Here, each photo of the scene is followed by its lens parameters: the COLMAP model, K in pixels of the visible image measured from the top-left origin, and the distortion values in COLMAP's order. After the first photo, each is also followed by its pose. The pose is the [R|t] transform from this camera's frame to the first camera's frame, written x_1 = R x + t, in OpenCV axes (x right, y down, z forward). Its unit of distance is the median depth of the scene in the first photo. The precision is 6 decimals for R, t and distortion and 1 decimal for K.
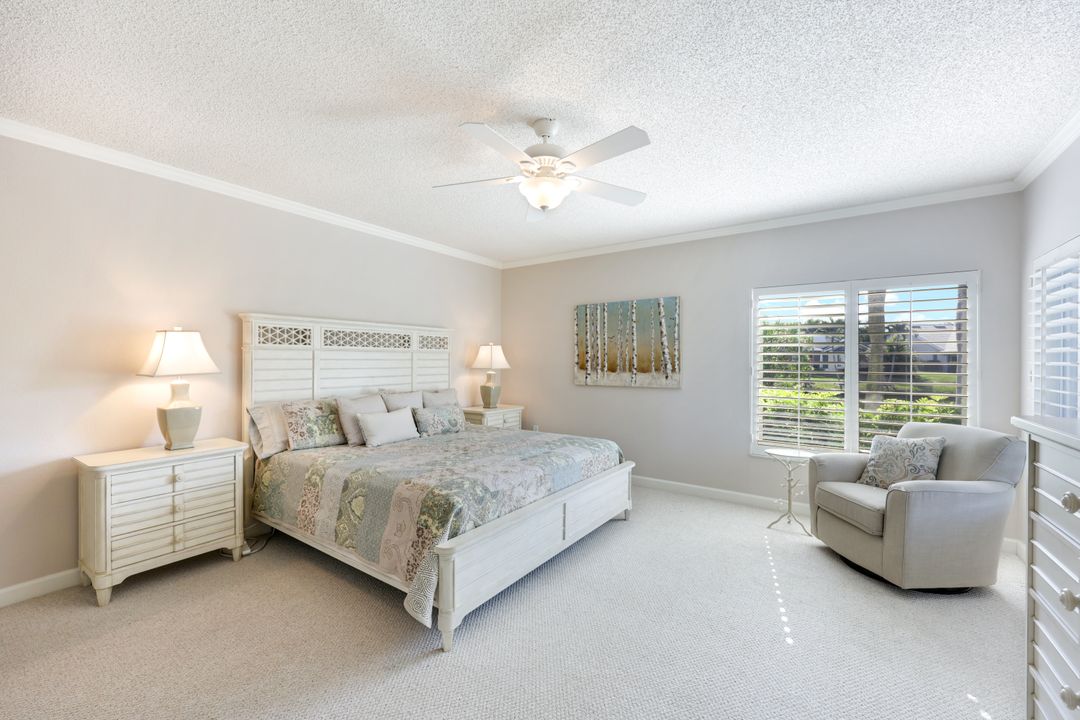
lens RADIAL K [[436.5, 0, 538.2], [0, 436.5, 358.6], [0, 0, 1]] dist [0.000983, 0.000454]
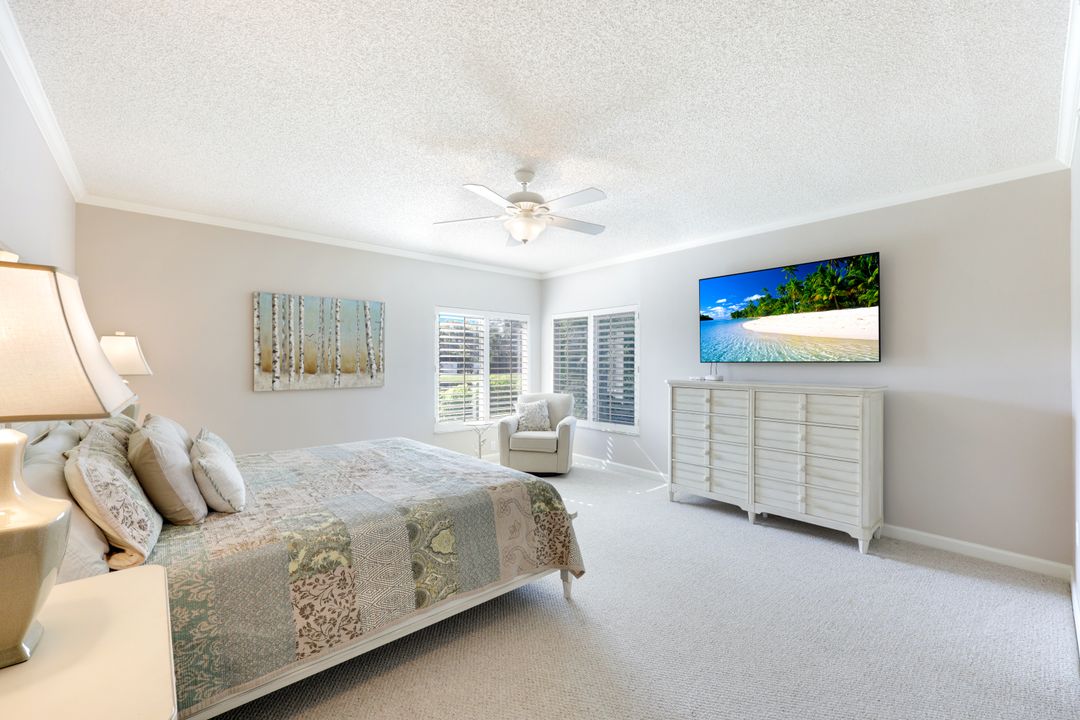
lens RADIAL K [[436.5, 0, 538.2], [0, 436.5, 358.6], [0, 0, 1]] dist [0.000983, 0.000454]
pose [[0.240397, 0.003280, 0.970669, -0.617384], [-0.004934, 0.999986, -0.002157, -0.001088], [-0.970662, -0.004271, 0.240410, 0.341004]]
